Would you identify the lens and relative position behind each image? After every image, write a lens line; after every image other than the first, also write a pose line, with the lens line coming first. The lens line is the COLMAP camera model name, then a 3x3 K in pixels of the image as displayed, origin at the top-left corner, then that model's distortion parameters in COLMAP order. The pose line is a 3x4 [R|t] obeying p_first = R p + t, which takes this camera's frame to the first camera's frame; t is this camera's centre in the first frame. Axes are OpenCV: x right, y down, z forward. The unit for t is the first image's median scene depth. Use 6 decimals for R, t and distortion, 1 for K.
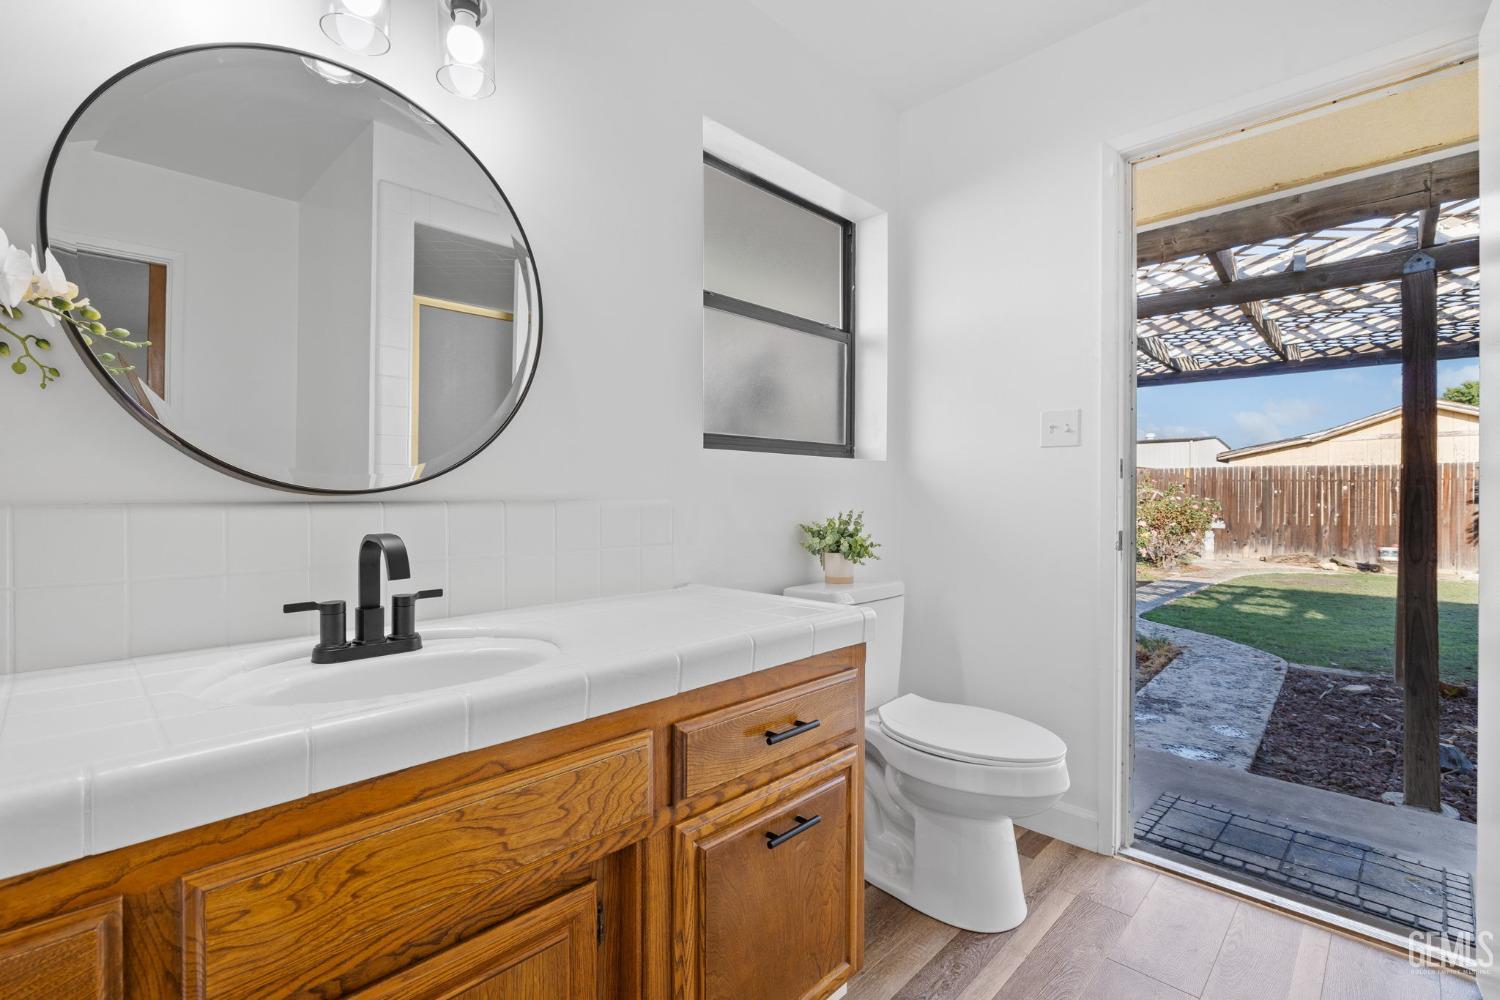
lens RADIAL K [[682.3, 0, 756.1], [0, 682.3, 493.9], [0, 0, 1]] dist [-0.001174, -0.000065]
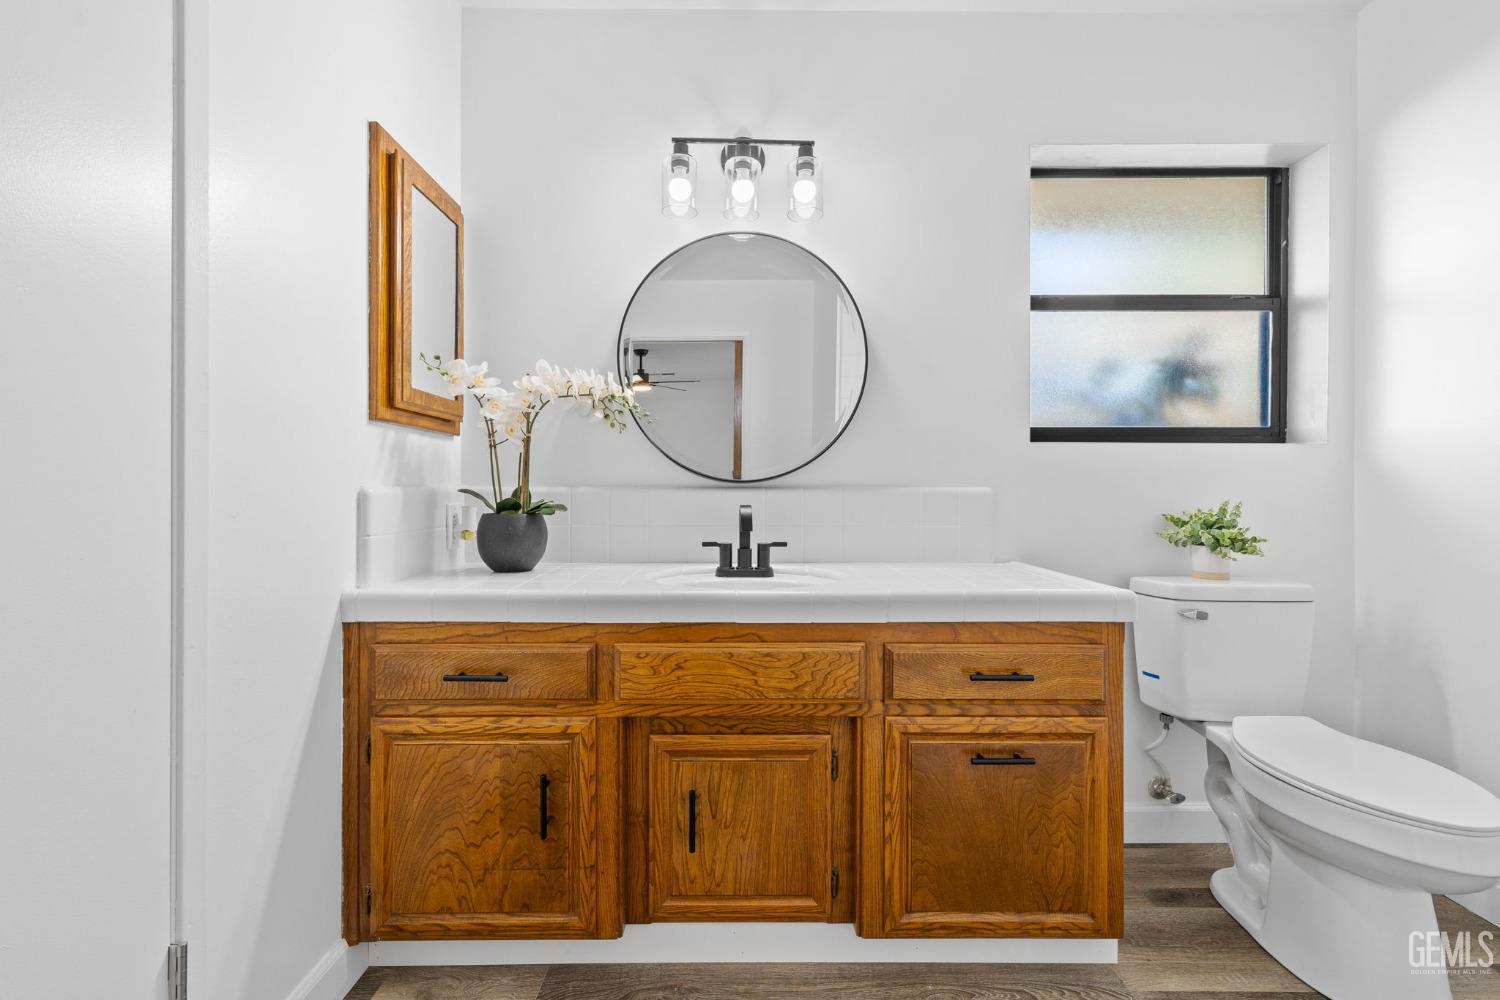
lens RADIAL K [[639.2, 0, 746.2], [0, 639.2, 493.9], [0, 0, 1]] dist [0.002569, 0.000686]
pose [[0.690032, -0.000345, -0.723779, 0.605222], [-0.000463, 0.999999, -0.000918, 0.031410], [0.723779, 0.000969, 0.690031, -0.104829]]
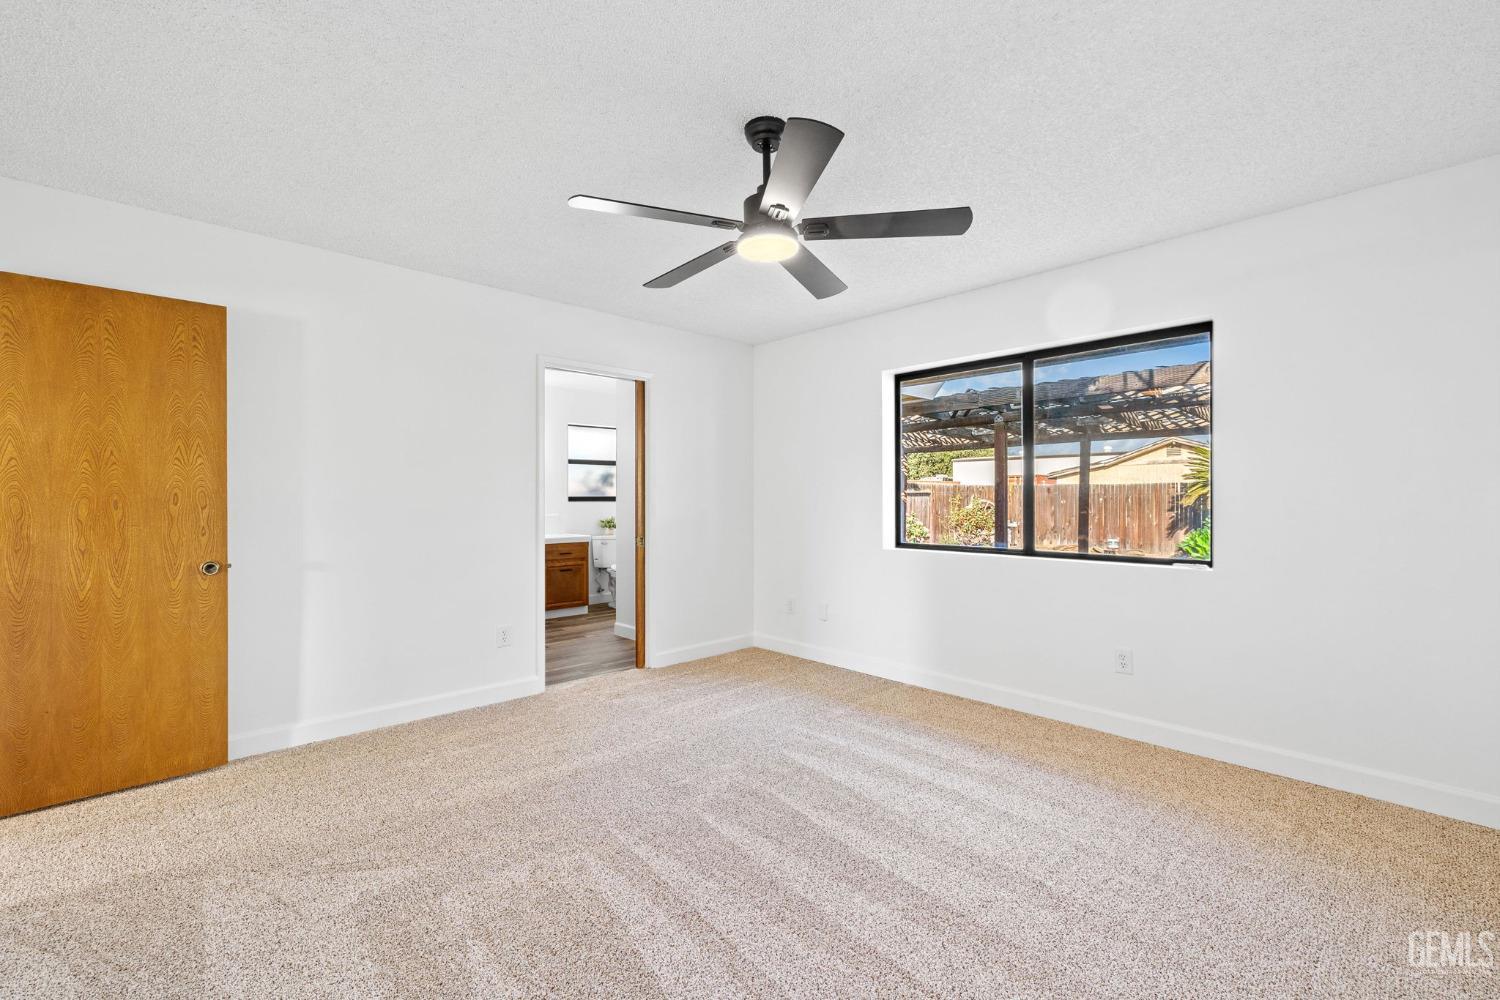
lens RADIAL K [[639.2, 0, 746.2], [0, 639.2, 493.9], [0, 0, 1]] dist [0.002569, 0.000686]
pose [[0.997156, 0.002889, -0.075312, 2.253925], [-0.002993, 0.999995, -0.001268, -0.195831], [0.075308, 0.001490, 0.997159, -4.937866]]
